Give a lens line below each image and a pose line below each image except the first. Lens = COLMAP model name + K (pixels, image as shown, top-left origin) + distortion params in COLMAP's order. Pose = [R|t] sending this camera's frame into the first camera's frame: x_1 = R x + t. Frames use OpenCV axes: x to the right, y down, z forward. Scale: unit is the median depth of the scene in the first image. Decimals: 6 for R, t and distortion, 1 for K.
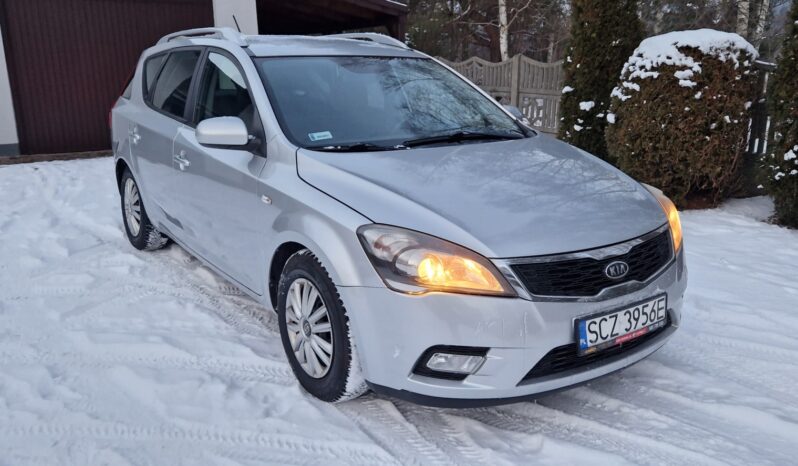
lens RADIAL K [[692.5, 0, 399.0], [0, 692.5, 233.0], [0, 0, 1]] dist [0.070074, -0.008295]
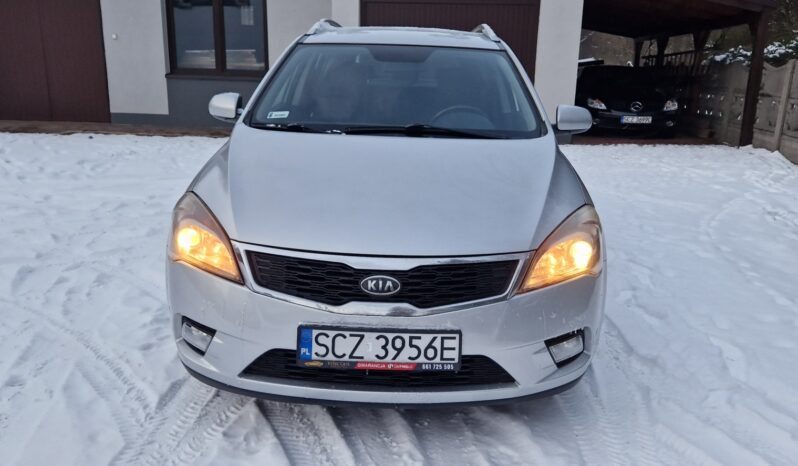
lens RADIAL K [[692.5, 0, 399.0], [0, 692.5, 233.0], [0, 0, 1]] dist [0.070074, -0.008295]
pose [[0.816056, 0.172959, -0.551487, 0.806763], [-0.180723, 0.982689, 0.040771, -0.050770], [0.548991, 0.066395, 0.833187, 0.302582]]
